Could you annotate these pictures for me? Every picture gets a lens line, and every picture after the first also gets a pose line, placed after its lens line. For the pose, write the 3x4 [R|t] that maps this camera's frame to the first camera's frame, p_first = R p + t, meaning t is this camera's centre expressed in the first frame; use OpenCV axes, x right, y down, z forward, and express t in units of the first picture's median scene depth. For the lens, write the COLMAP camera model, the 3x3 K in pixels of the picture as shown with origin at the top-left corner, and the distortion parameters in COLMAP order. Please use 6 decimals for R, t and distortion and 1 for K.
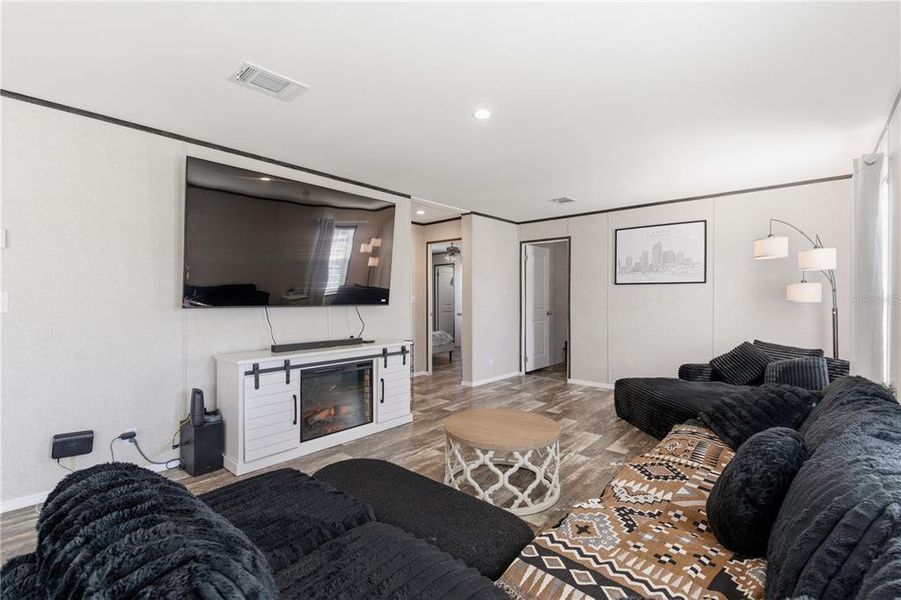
lens RADIAL K [[407.3, 0, 449.3], [0, 407.3, 301.1], [0, 0, 1]] dist [0.000186, -0.000268]
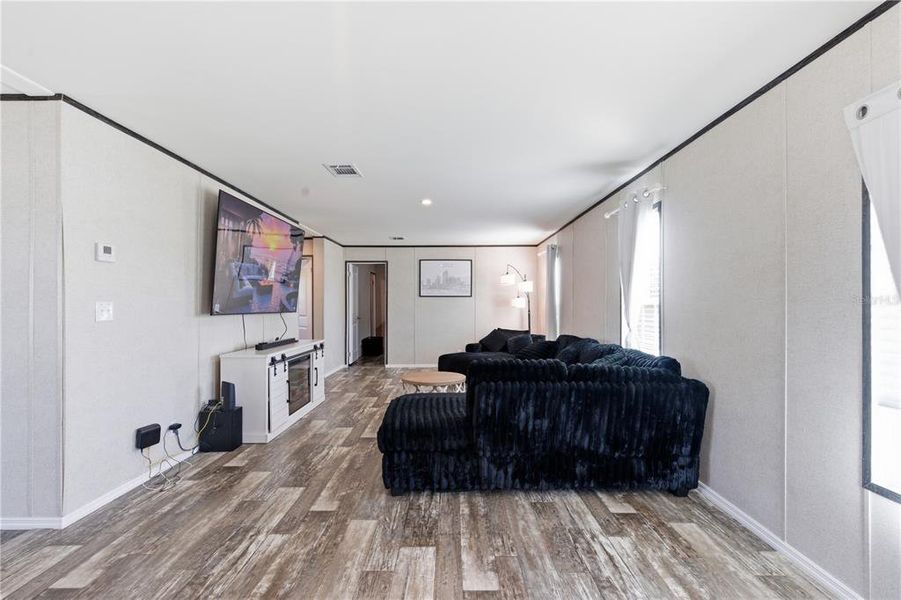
lens RADIAL K [[411.8, 0, 451.9], [0, 411.8, 303.5], [0, 0, 1]] dist [0.001171, -0.000431]
pose [[0.748618, 0.002815, 0.662995, -0.532756], [0.004339, 0.999949, -0.009145, -0.001579], [-0.662987, 0.009723, 0.748568, -0.213145]]
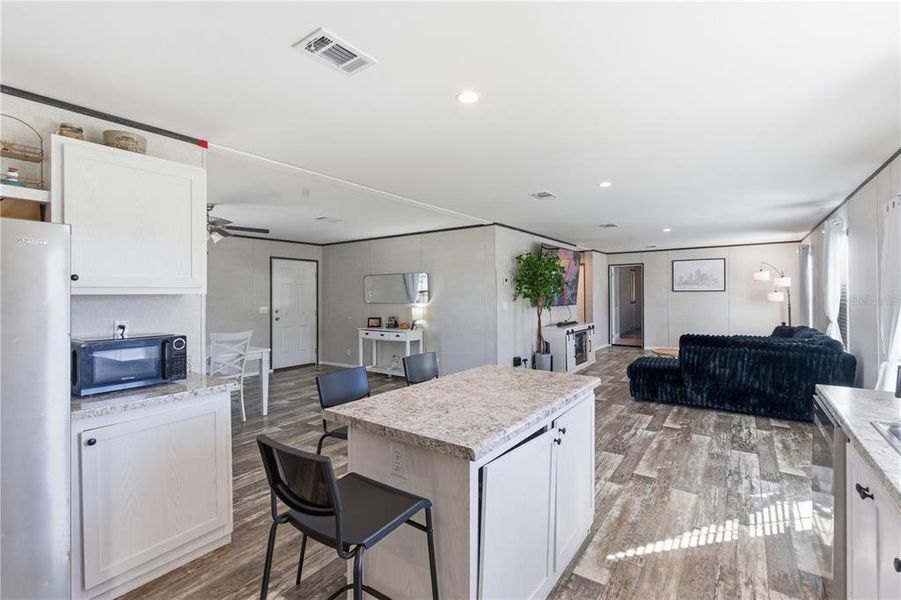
lens RADIAL K [[425.4, 0, 448.3], [0, 425.4, 296.4], [0, 0, 1]] dist [0.021693, 0.000329]
pose [[0.993516, -0.008210, 0.113398, -0.838858], [0.008353, 0.999965, -0.000791, -0.027657], [-0.113388, 0.001733, 0.993549, -0.806328]]
